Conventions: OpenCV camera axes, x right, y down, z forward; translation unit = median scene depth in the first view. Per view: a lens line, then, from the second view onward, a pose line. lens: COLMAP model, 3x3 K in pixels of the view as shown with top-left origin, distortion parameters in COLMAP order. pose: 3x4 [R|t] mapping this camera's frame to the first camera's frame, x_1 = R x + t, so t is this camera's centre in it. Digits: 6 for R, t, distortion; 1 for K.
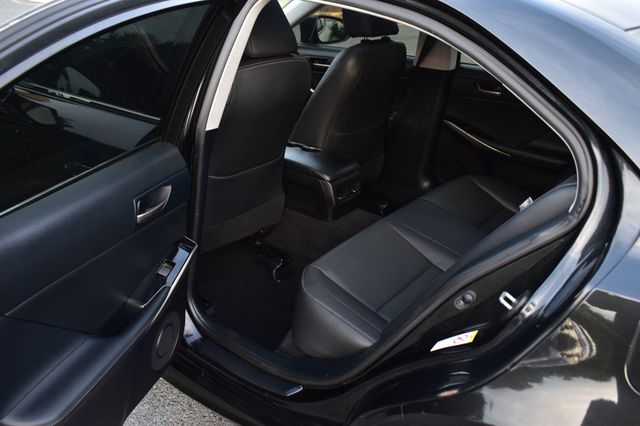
lens RADIAL K [[592.2, 0, 320.0], [0, 592.2, 213.0], [0, 0, 1]] dist [-0.073058, -0.003660]
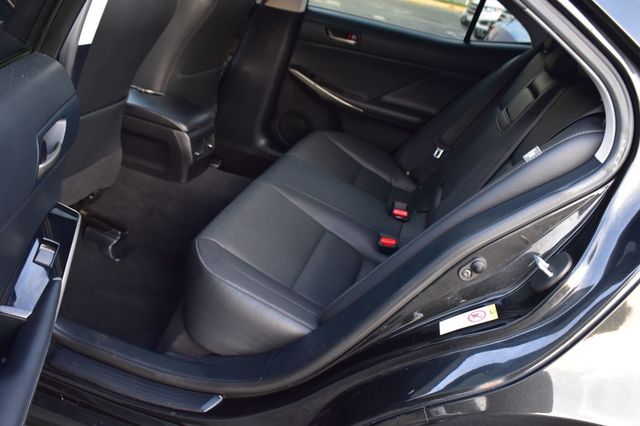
lens RADIAL K [[598.2, 0, 320.0], [0, 598.2, 213.0], [0, 0, 1]] dist [-0.080694, 0.006161]
pose [[0.902177, -0.030875, 0.430260, -0.168588], [0.006974, 0.998349, 0.057017, 0.010959], [-0.431310, -0.048439, 0.900903, 0.188803]]
